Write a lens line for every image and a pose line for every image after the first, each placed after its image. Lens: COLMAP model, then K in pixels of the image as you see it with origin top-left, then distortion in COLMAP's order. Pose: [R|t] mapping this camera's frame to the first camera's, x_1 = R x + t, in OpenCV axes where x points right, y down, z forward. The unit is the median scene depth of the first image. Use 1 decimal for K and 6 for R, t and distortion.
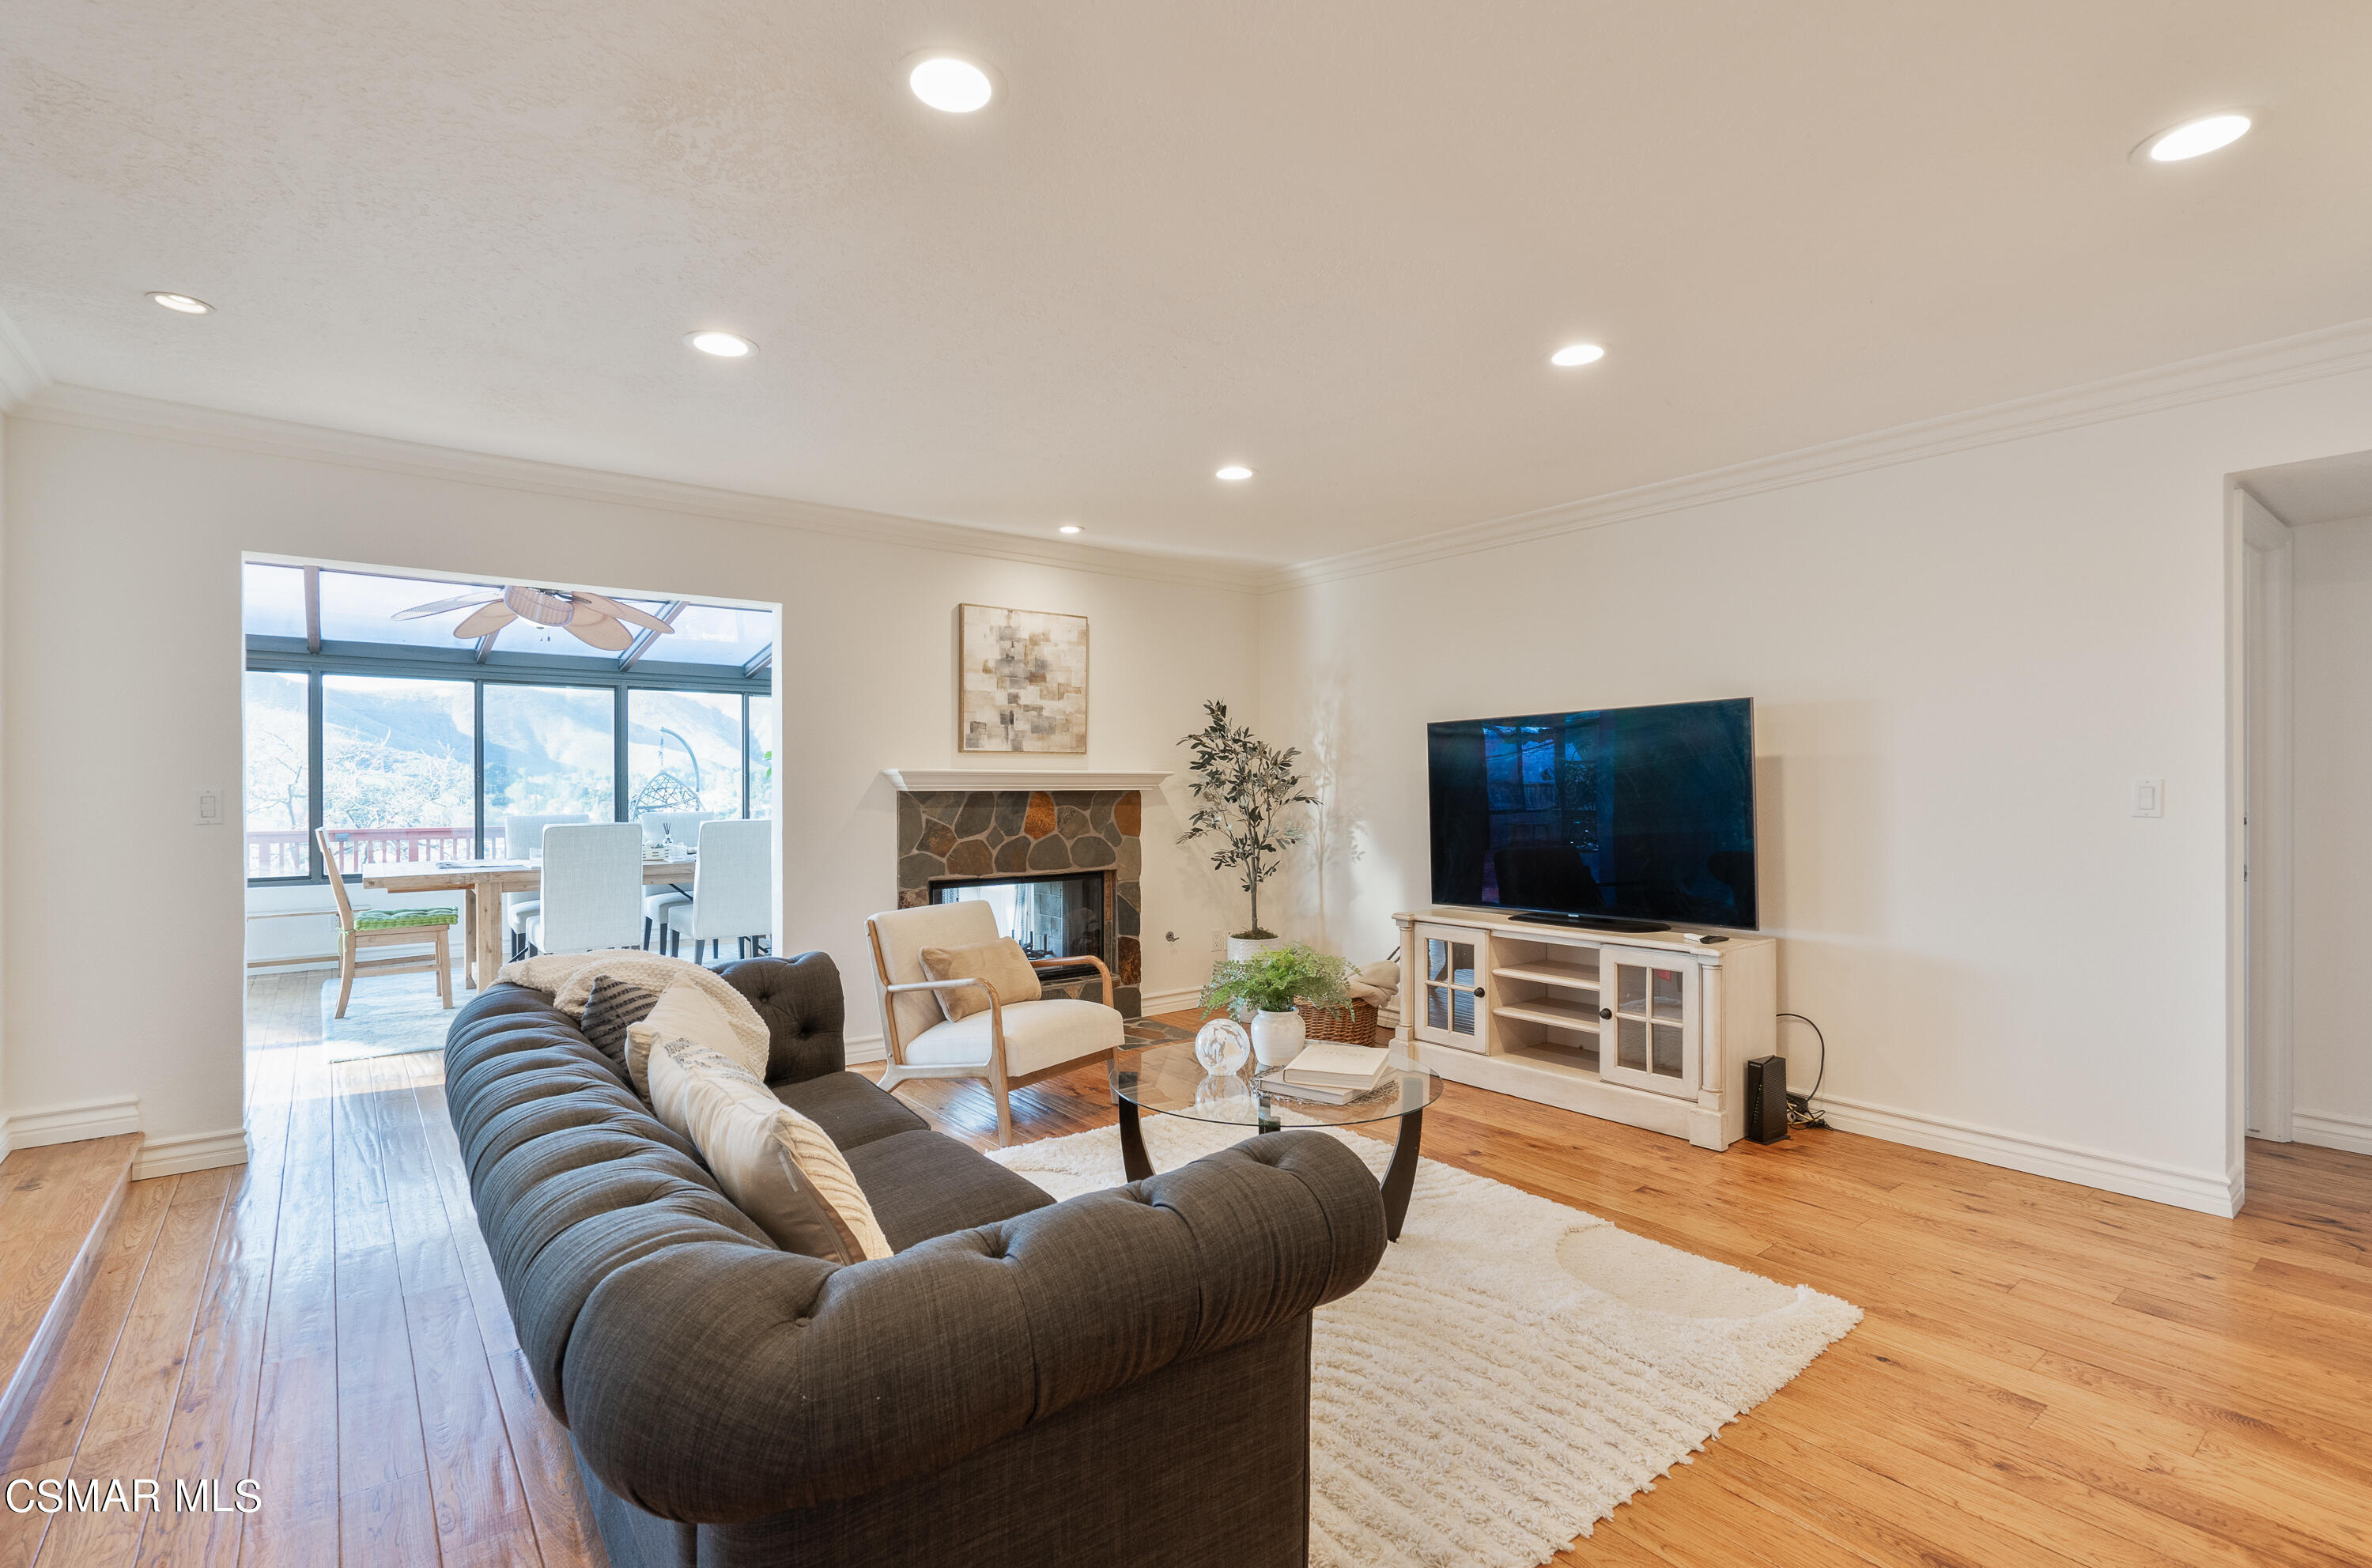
lens RADIAL K [[1095.9, 0, 1186.0], [0, 1095.9, 784.0], [0, 0, 1]] dist [-0.003220, 0.000129]
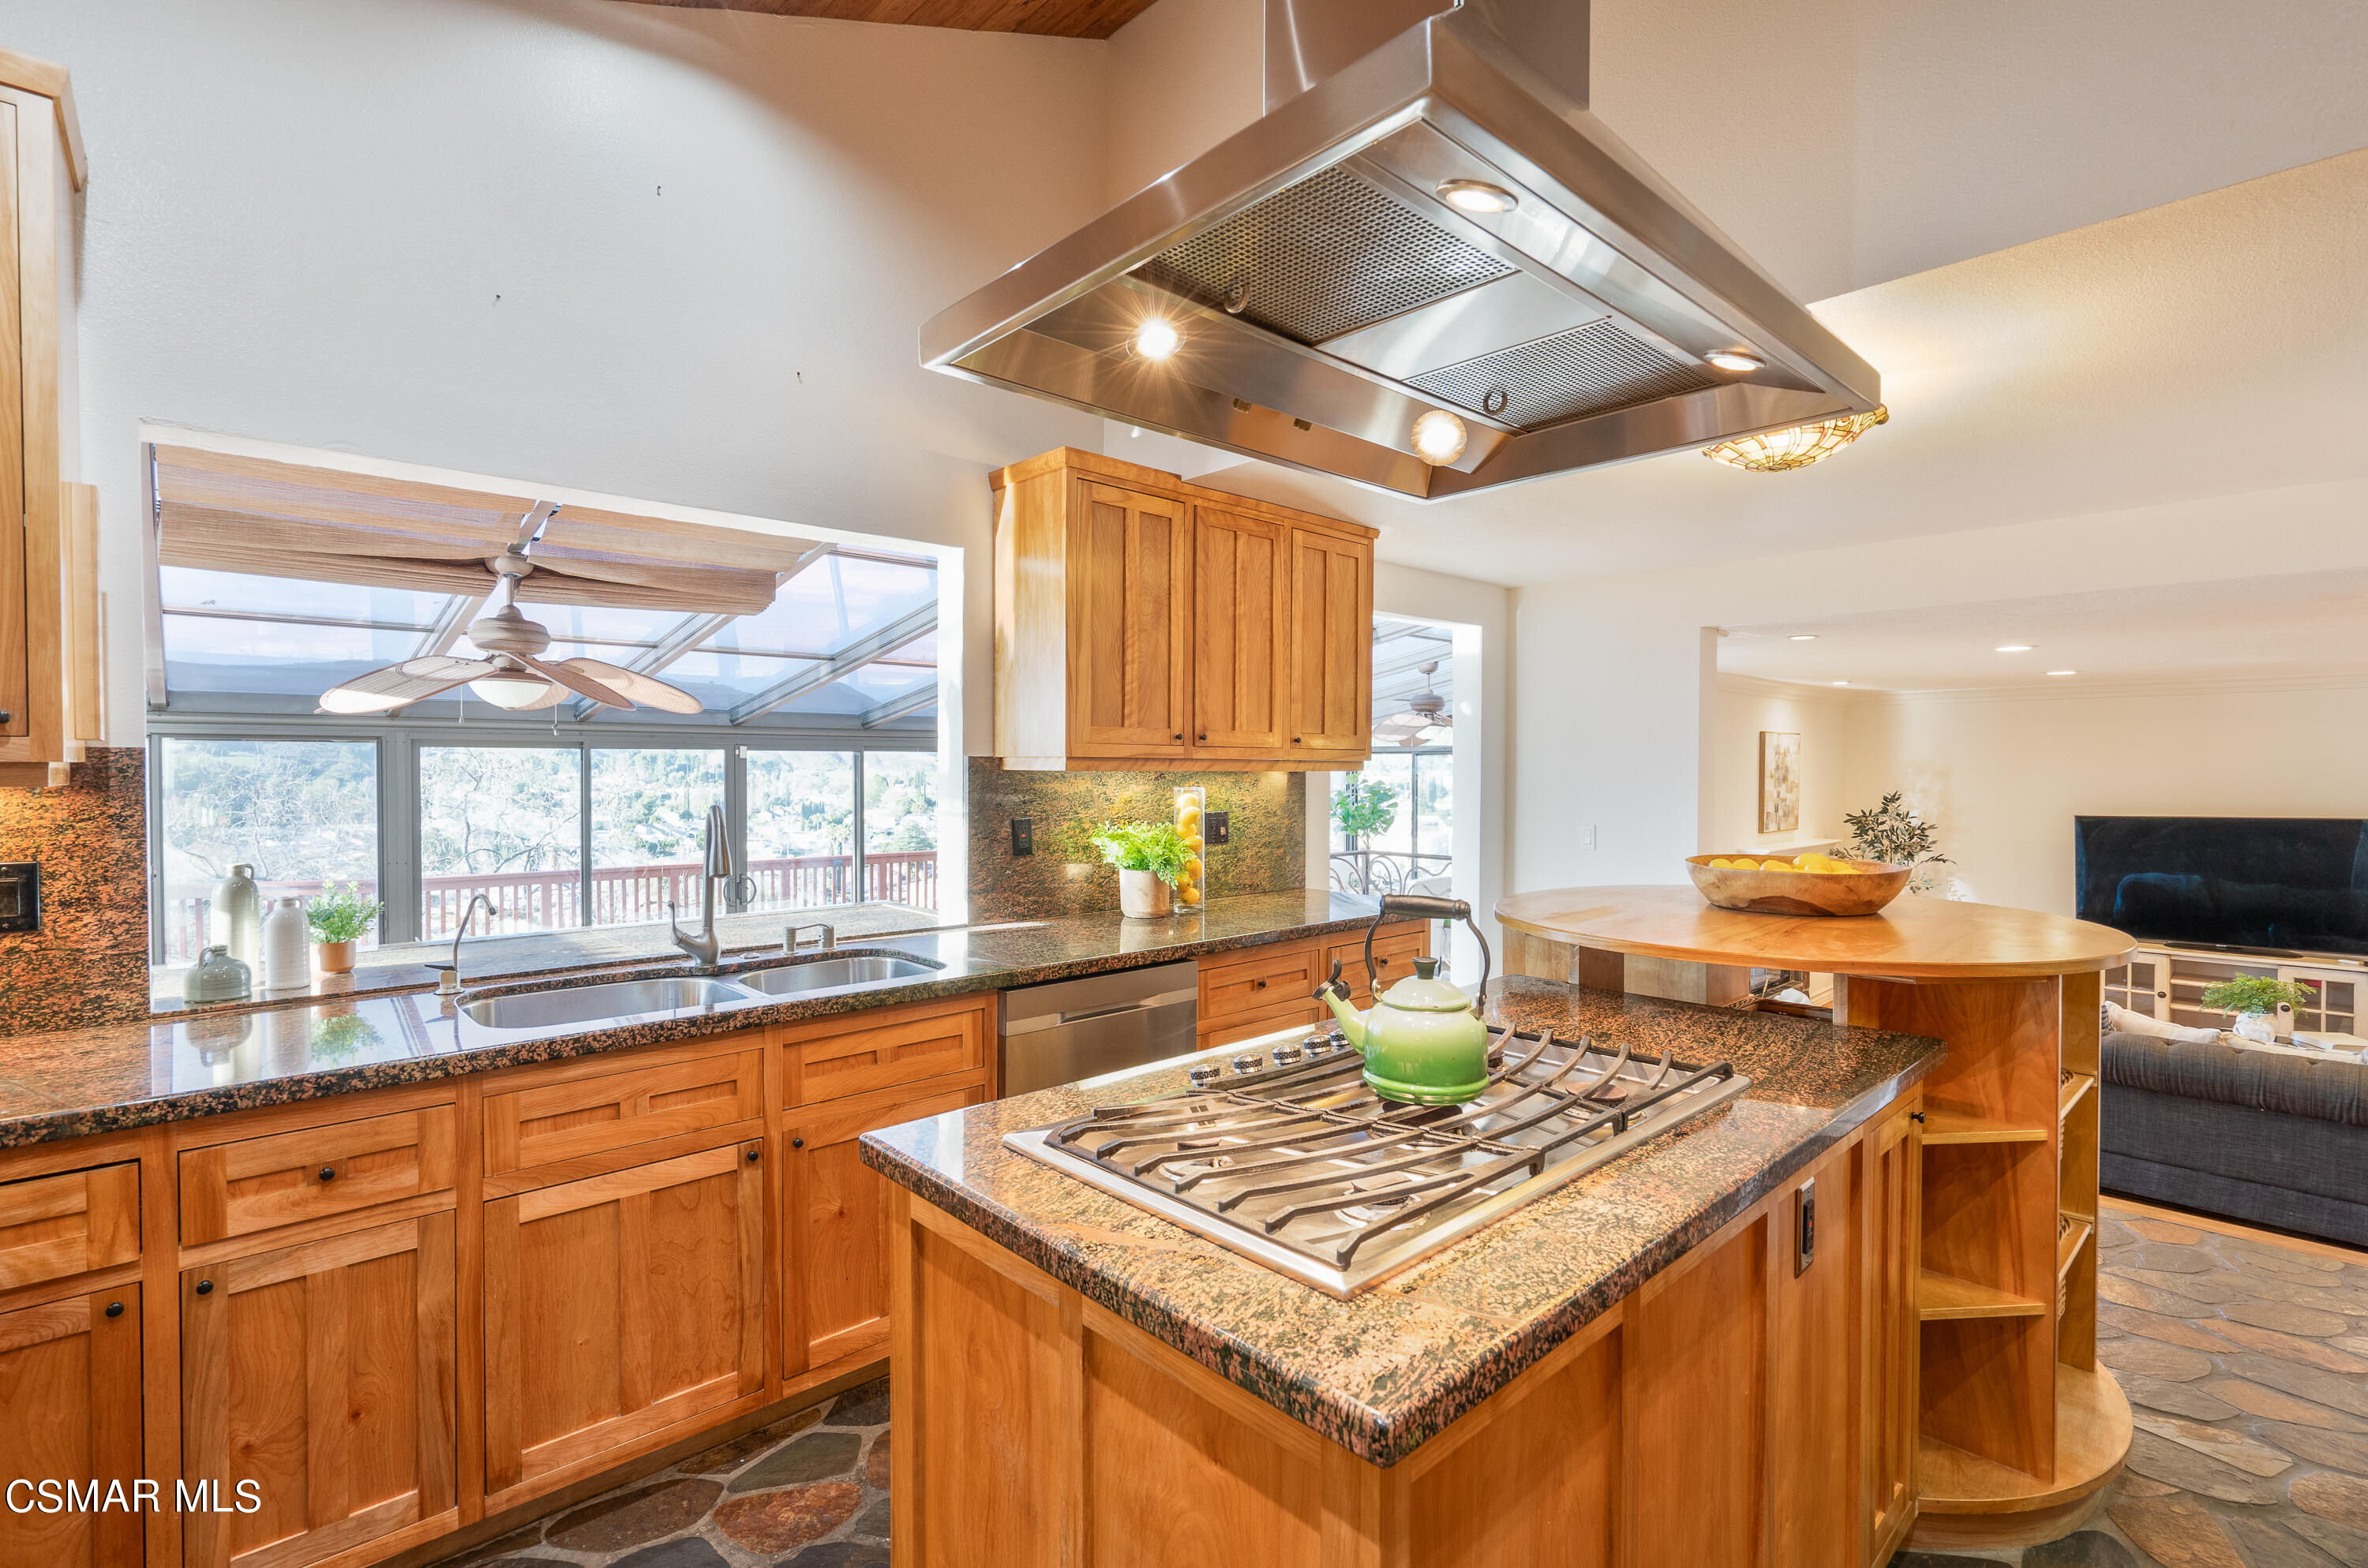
lens RADIAL K [[1077.4, 0, 1184.0], [0, 1077.4, 784.0], [0, 0, 1]] dist [-0.001590, 0.000099]
pose [[0.996426, 0.002782, 0.084425, -1.062868], [-0.004246, 0.999844, 0.017171, -0.113123], [-0.084364, -0.017468, 0.996282, -0.353722]]
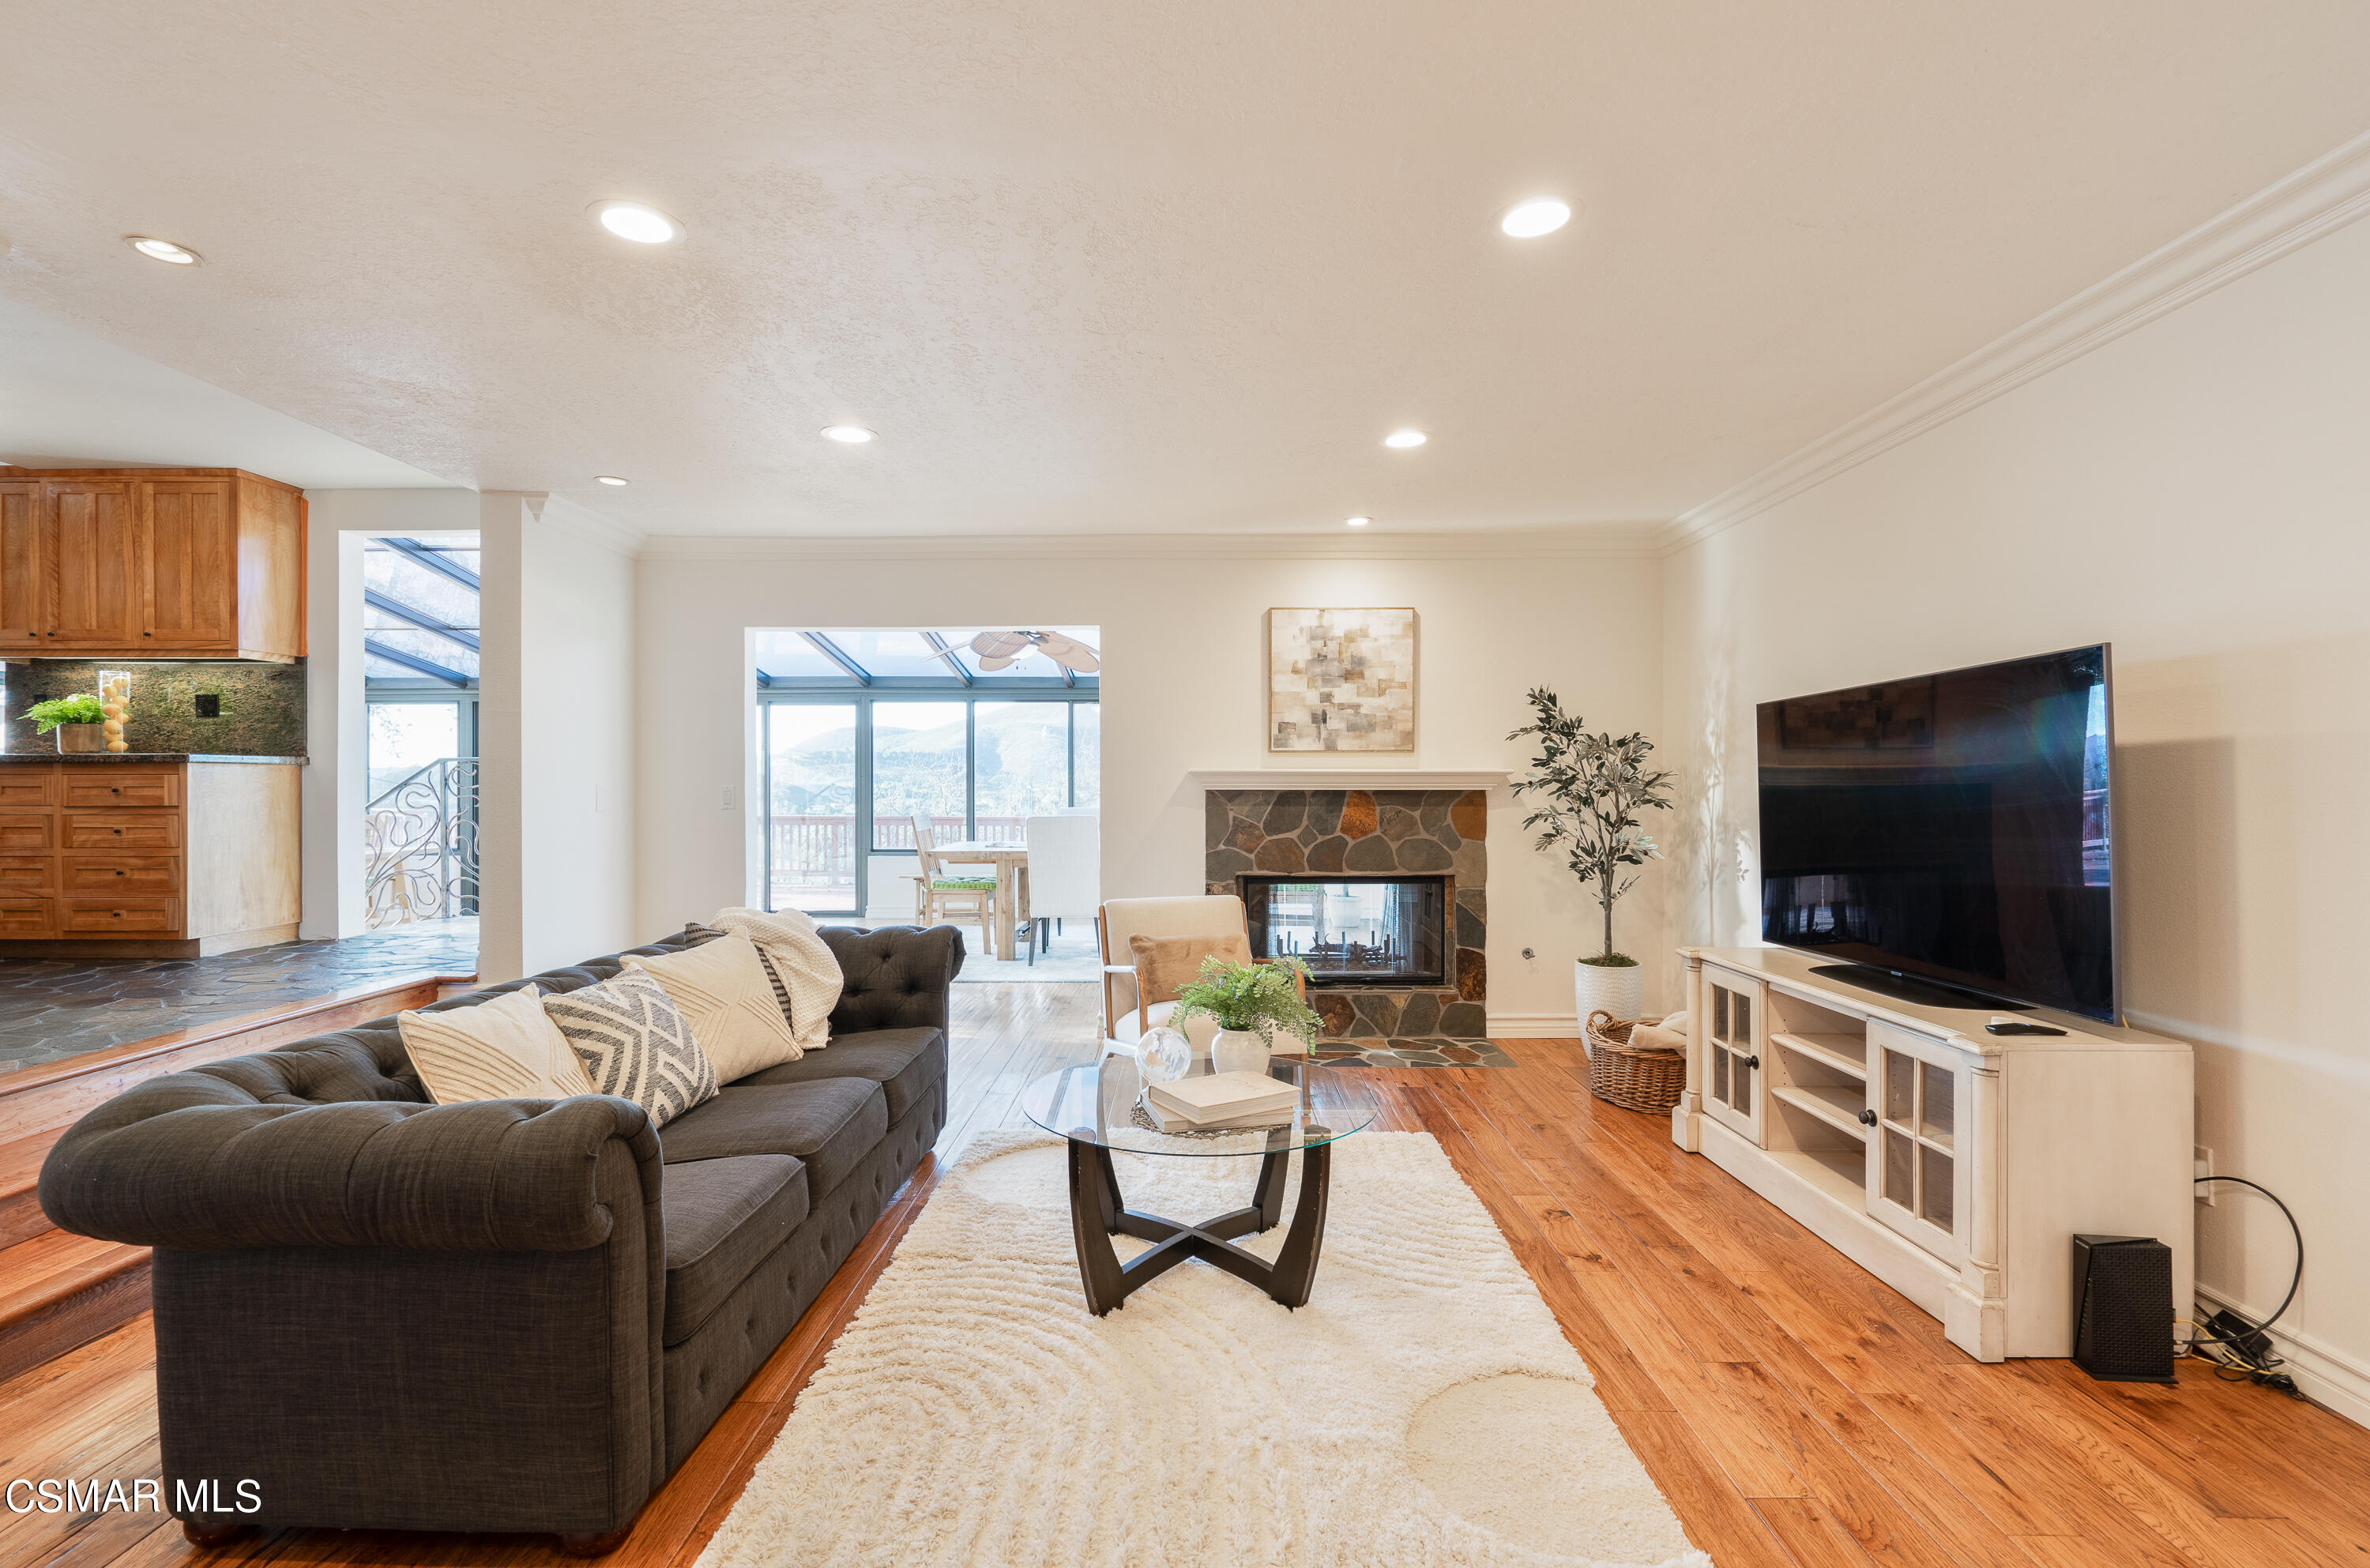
lens RADIAL K [[1085.7, 0, 1185.0], [0, 1085.7, 784.0], [0, 0, 1]] dist [-0.001685, 0.000527]
pose [[0.777527, 0.001712, -0.628848, 0.364851], [-0.000758, 0.999998, 0.001786, -0.000932], [0.628850, -0.000912, 0.777526, 0.150440]]
